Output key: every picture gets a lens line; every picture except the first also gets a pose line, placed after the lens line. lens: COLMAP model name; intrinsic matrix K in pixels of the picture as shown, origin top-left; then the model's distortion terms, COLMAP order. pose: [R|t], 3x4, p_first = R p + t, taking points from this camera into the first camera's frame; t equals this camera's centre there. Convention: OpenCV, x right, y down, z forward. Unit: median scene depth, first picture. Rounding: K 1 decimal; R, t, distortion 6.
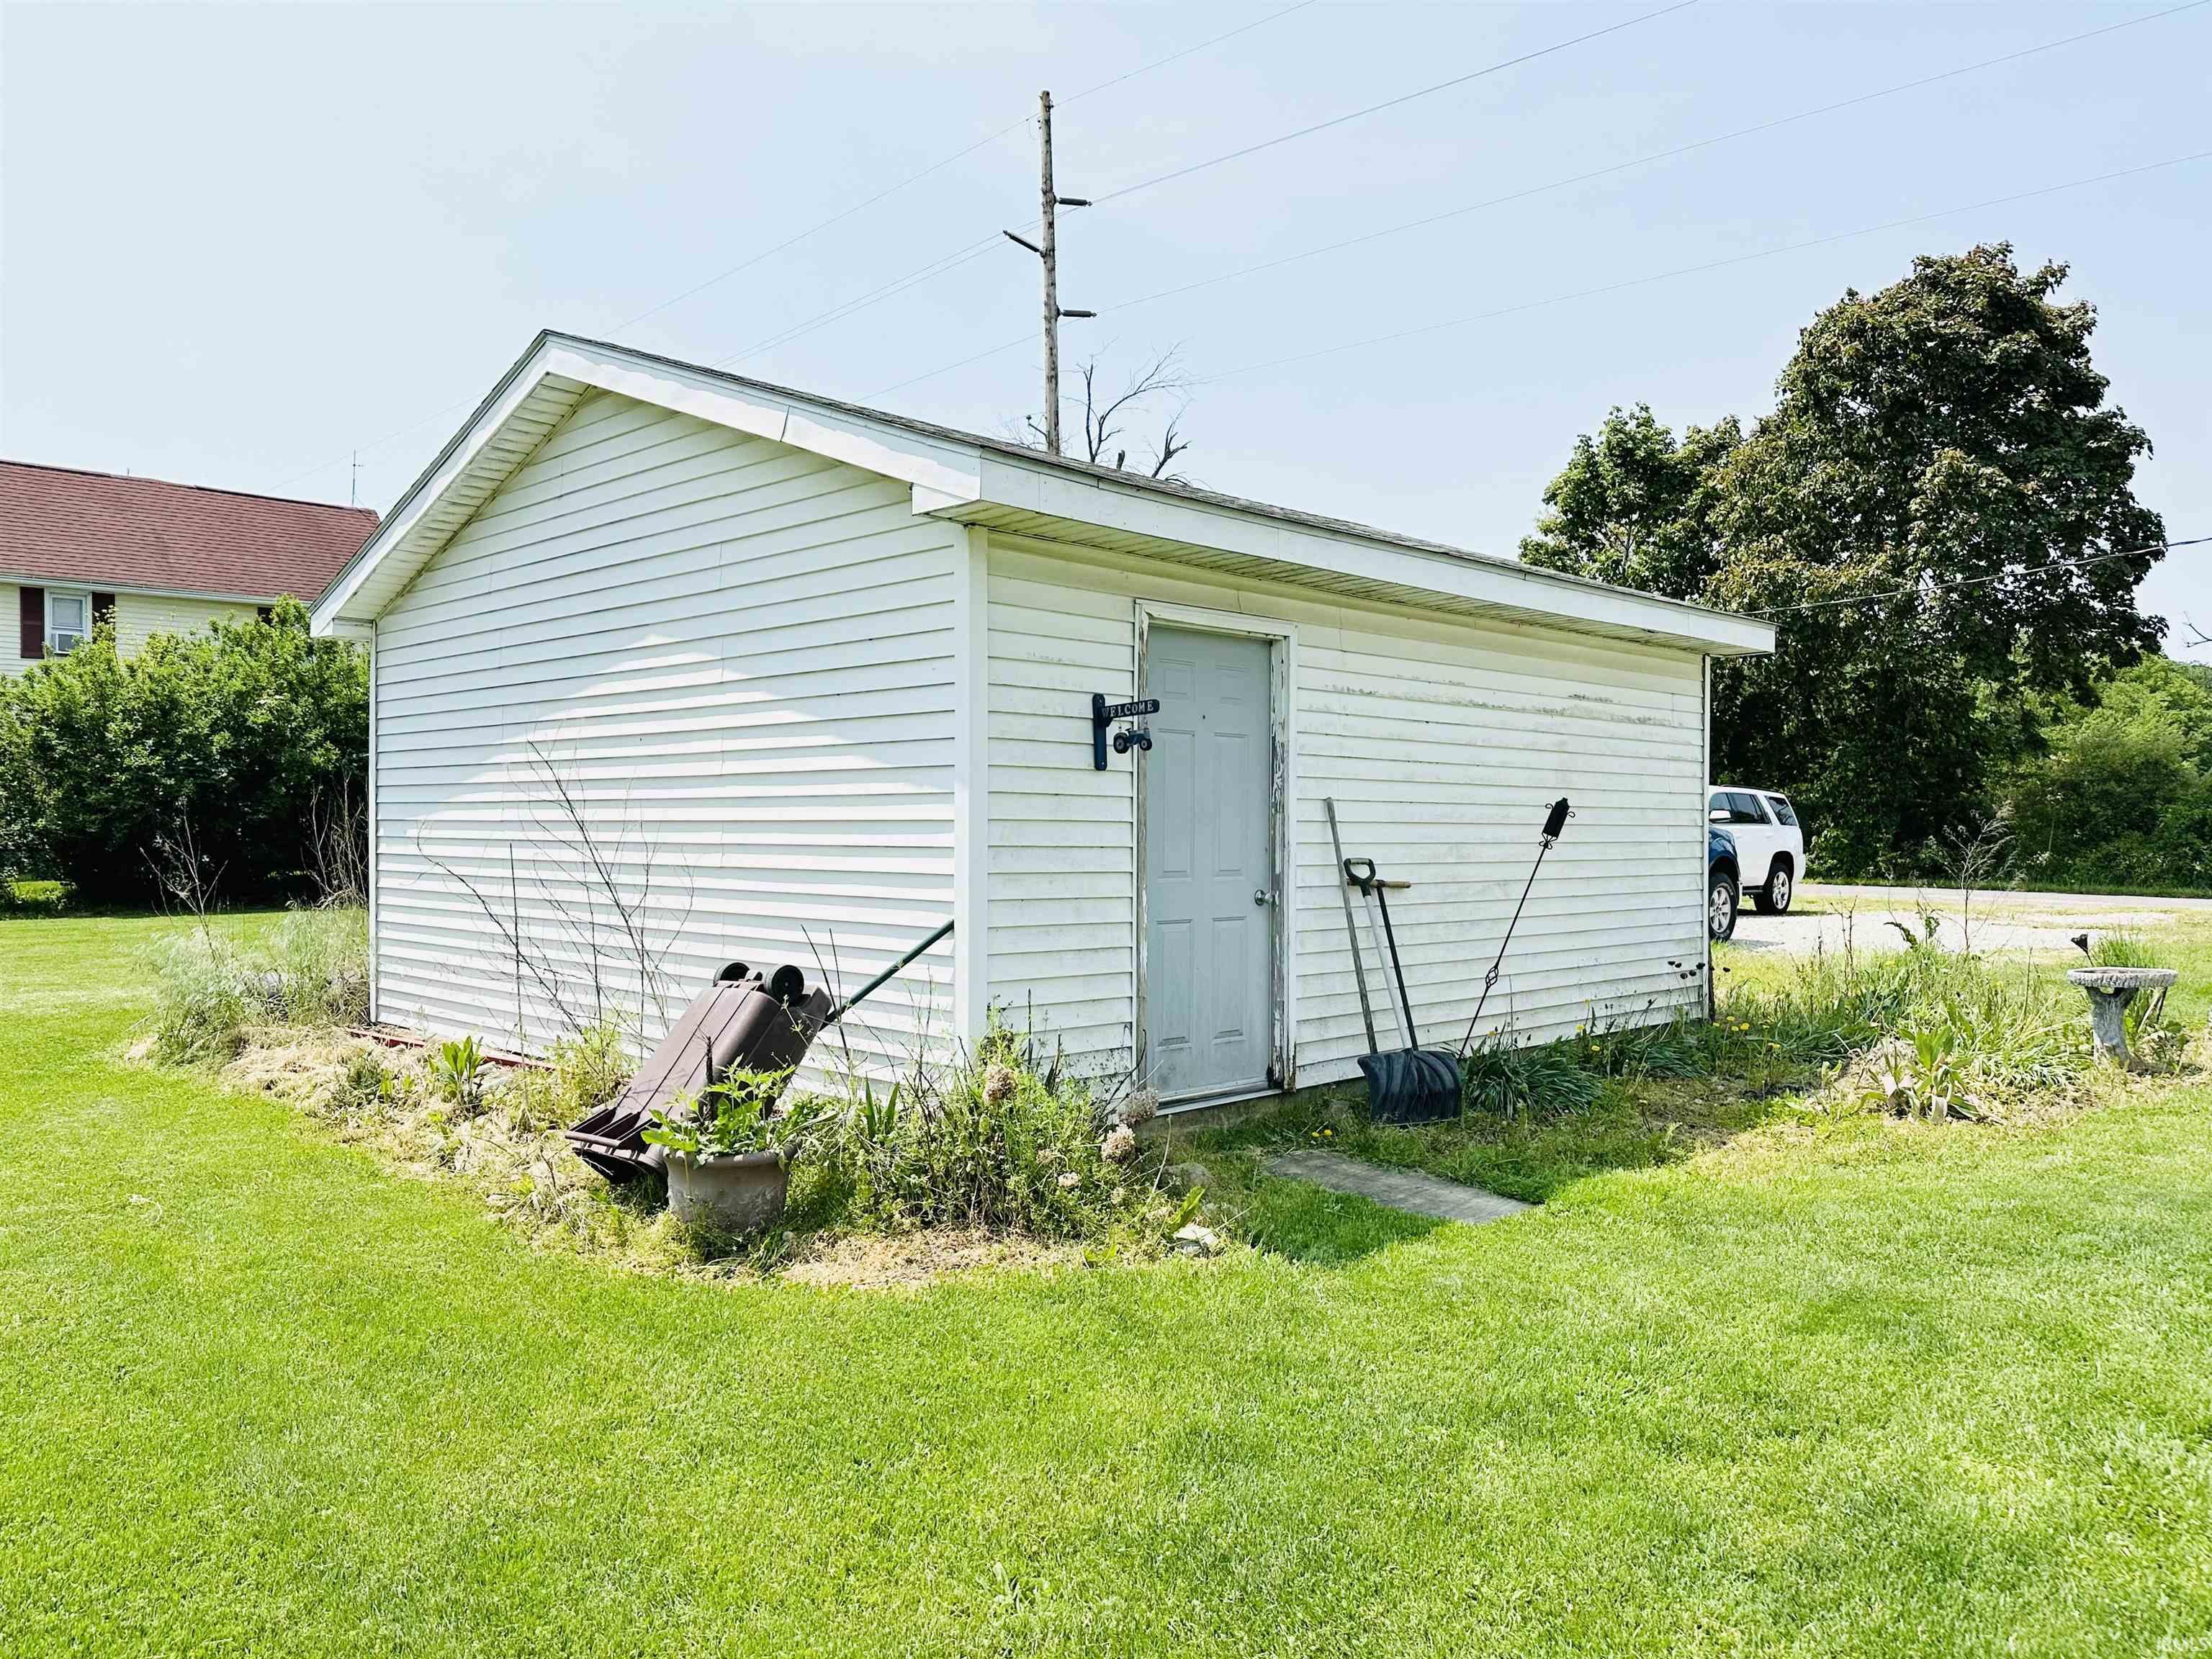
lens RADIAL K [[1612.0, 0, 1106.6], [0, 1612.0, 827.8], [0, 0, 1]] dist [0.016397, 0.000747]
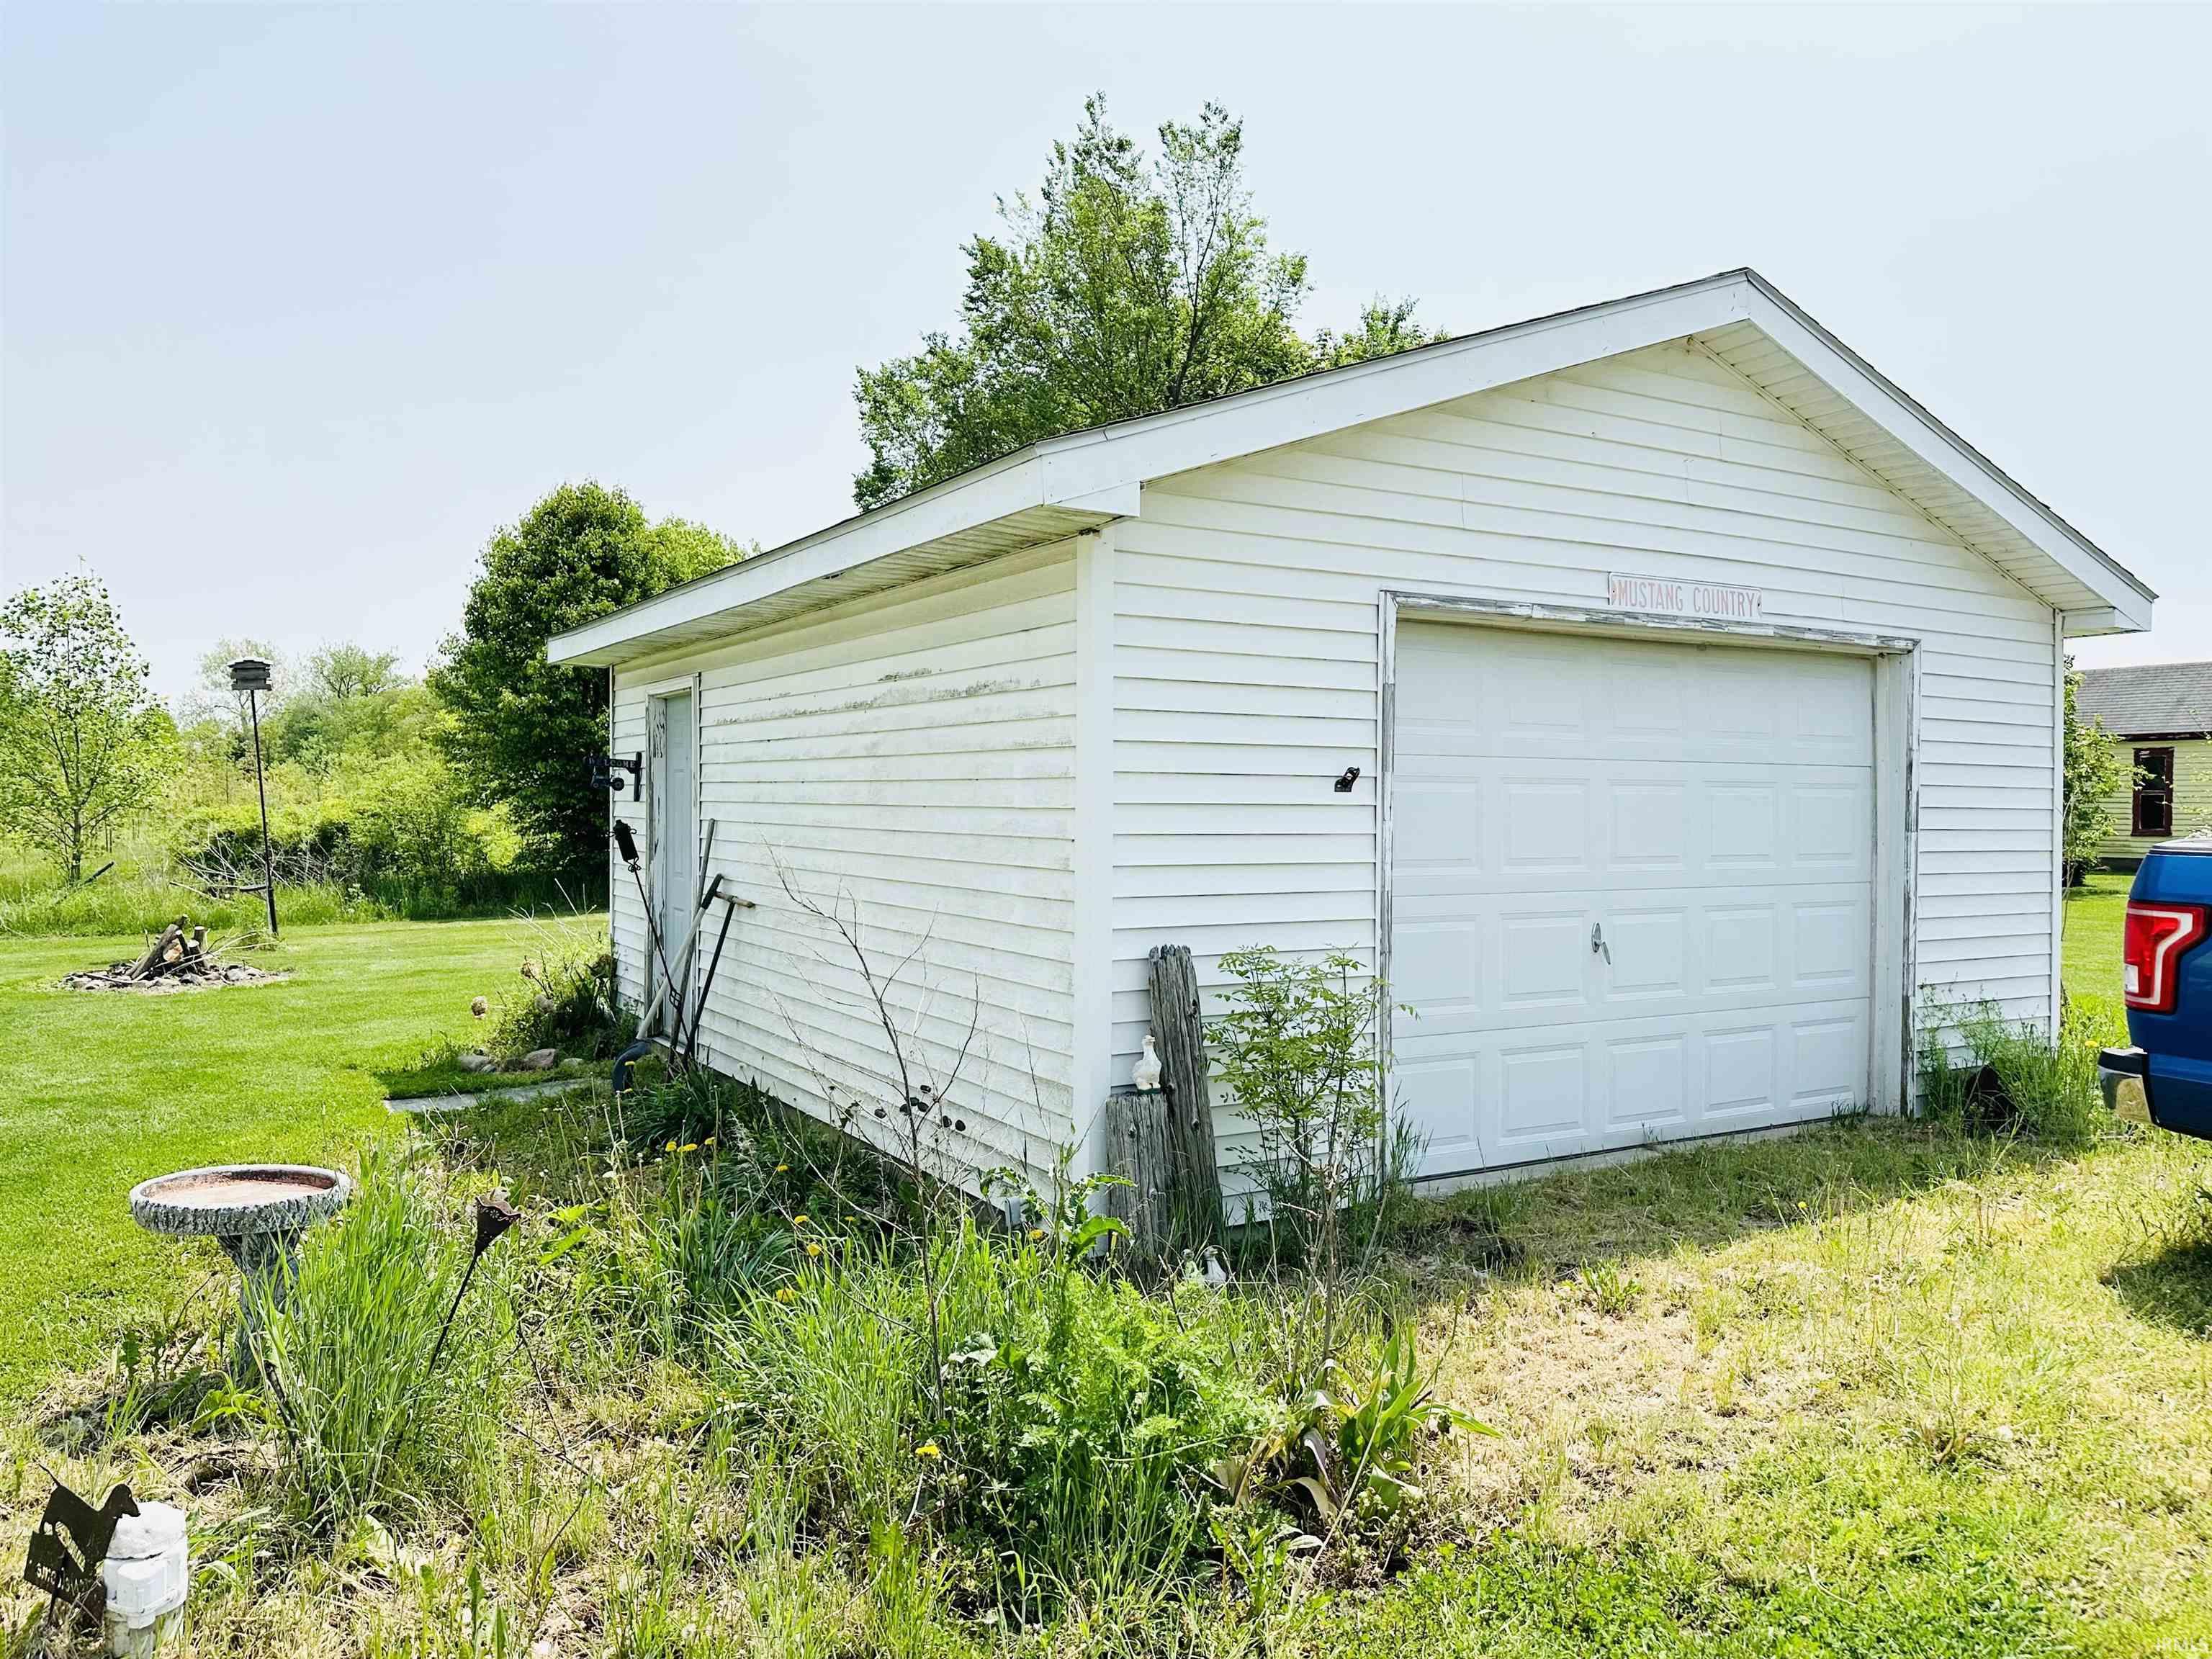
lens RADIAL K [[1612.0, 0, 1109.9], [0, 1612.0, 826.6], [0, 0, 1]] dist [0.016397, 0.000747]
pose [[-0.251834, 0.010655, -0.967712, 0.649982], [-0.009938, 0.999858, 0.013595, -0.017142], [0.967719, 0.013041, -0.251692, 0.861216]]
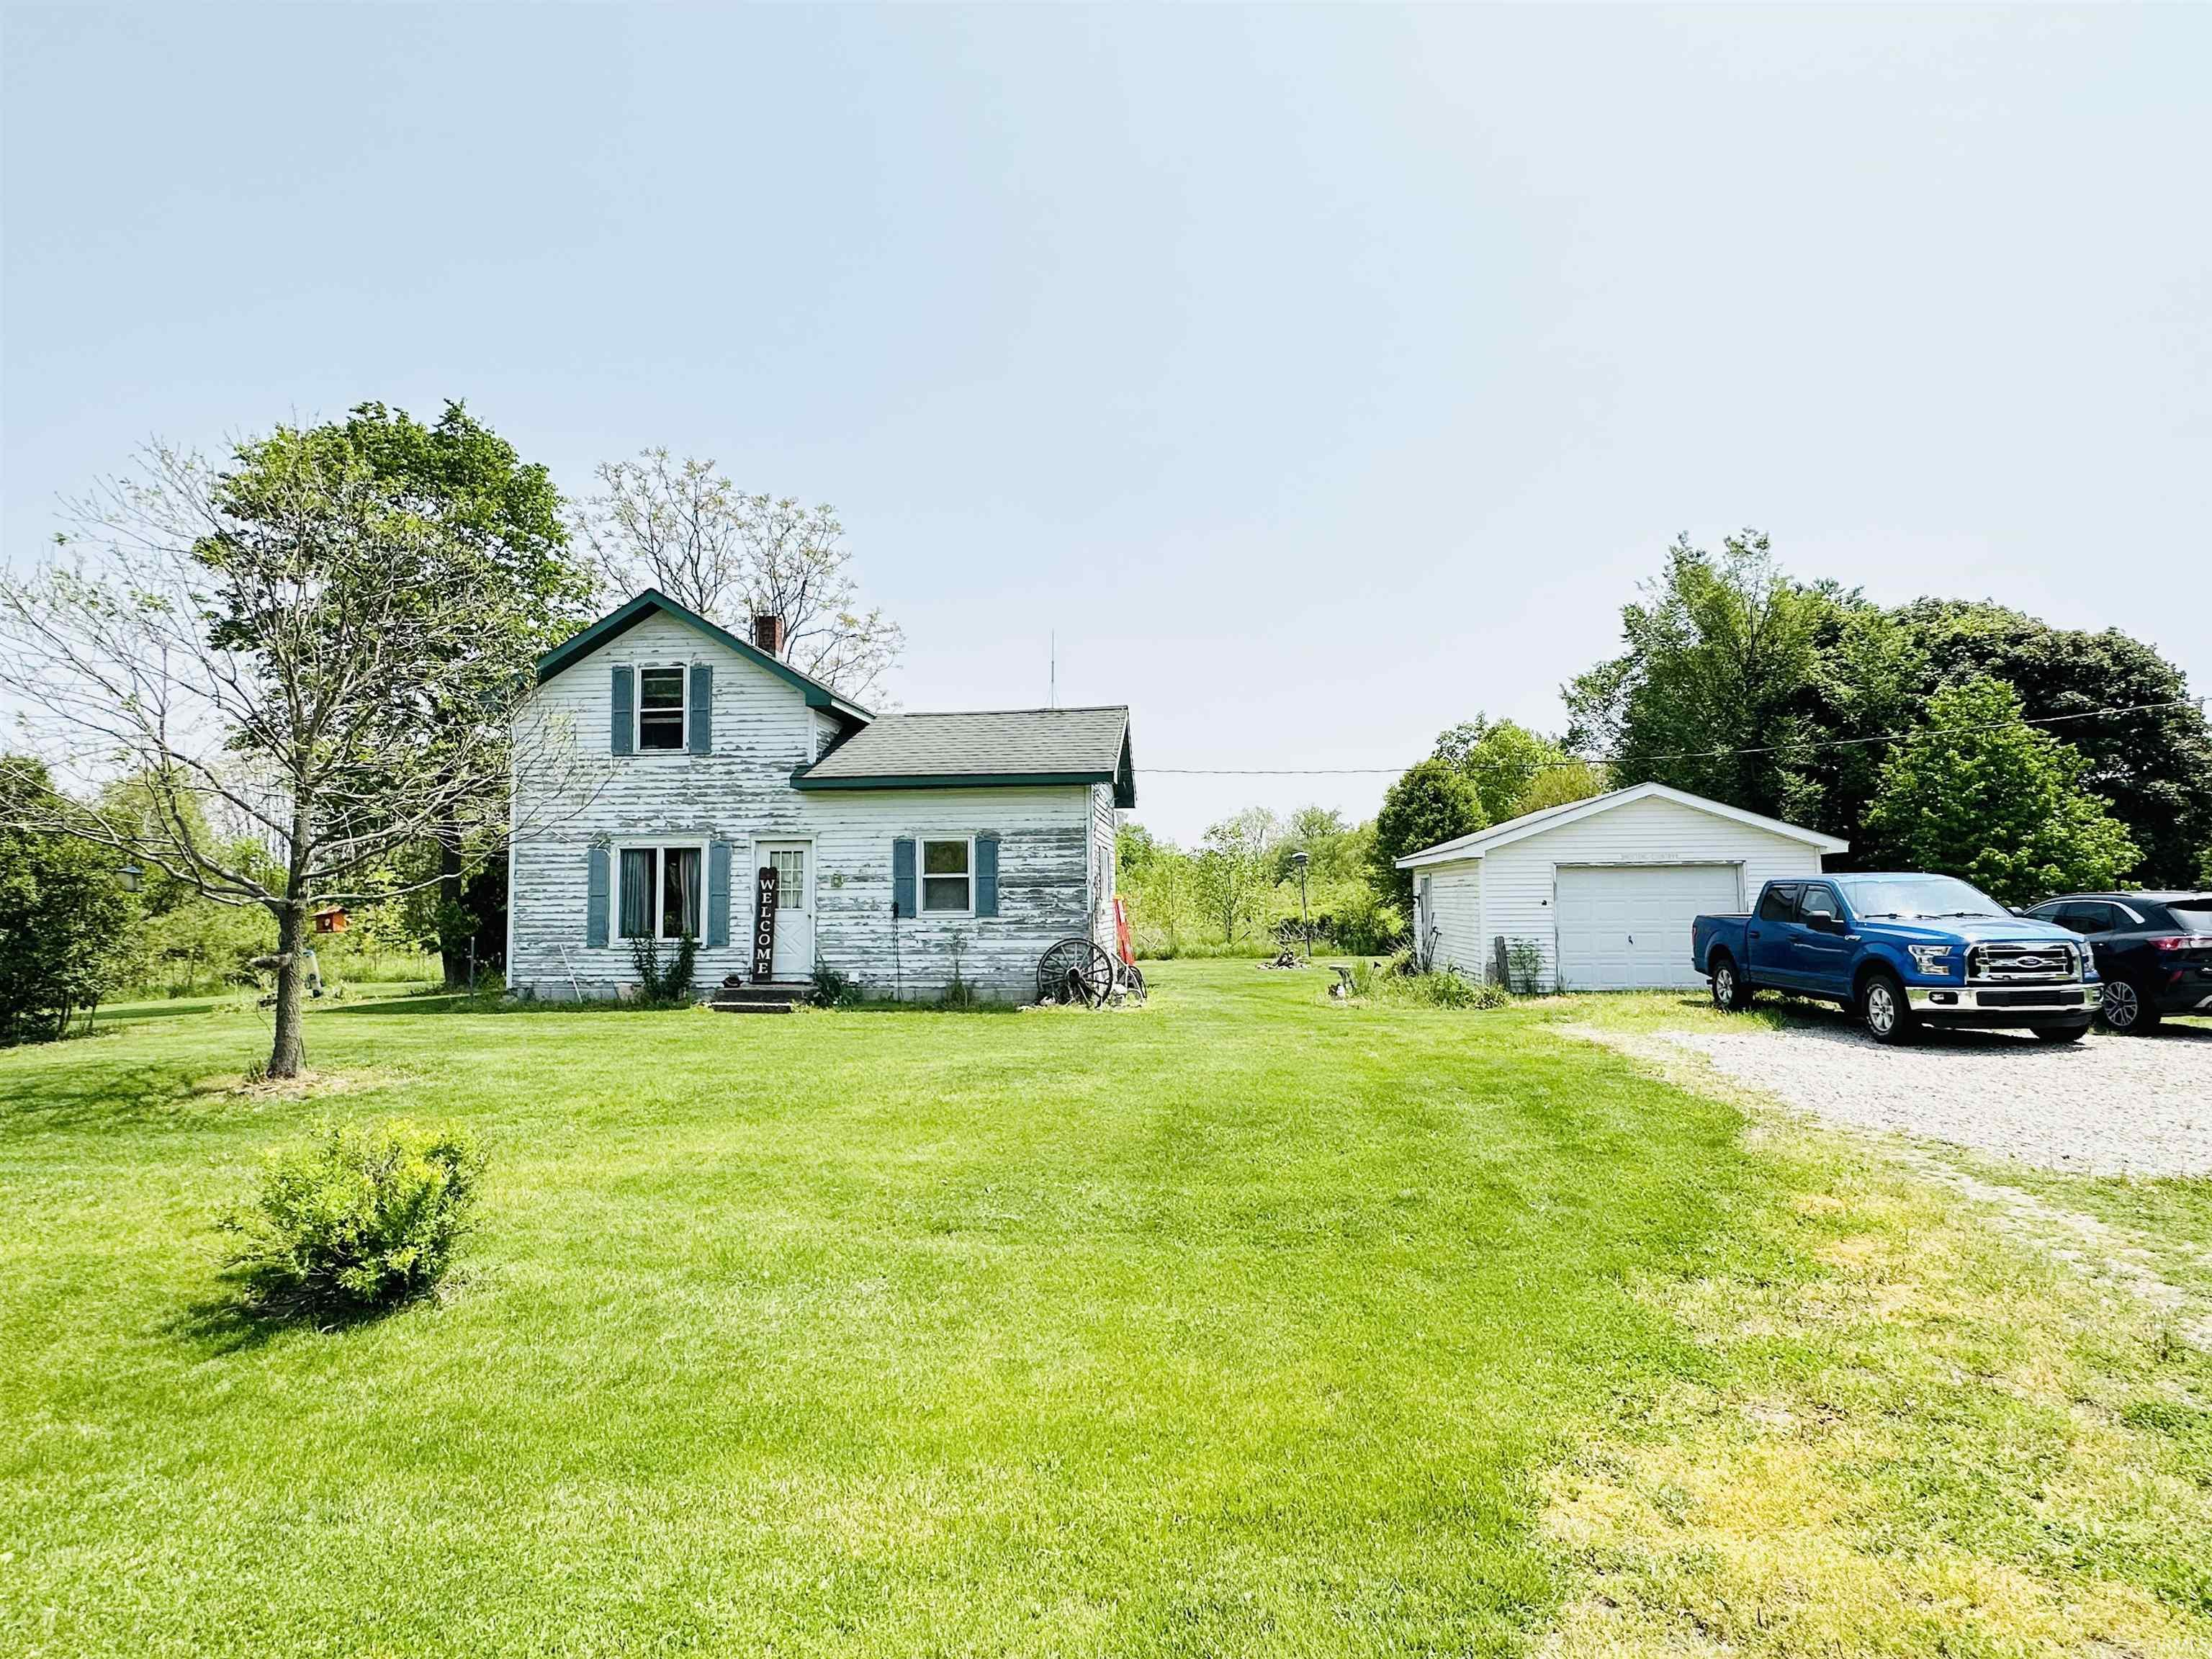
lens RADIAL K [[1163.7, 0, 1109.2], [0, 1163.7, 829.0], [0, 0, 1]] dist [0.002884, 0.000380]
pose [[-0.761718, -0.034574, -0.646986, 1.592384], [0.006731, 0.998099, -0.061263, -0.031451], [0.647874, -0.051020, -0.760037, 1.575150]]
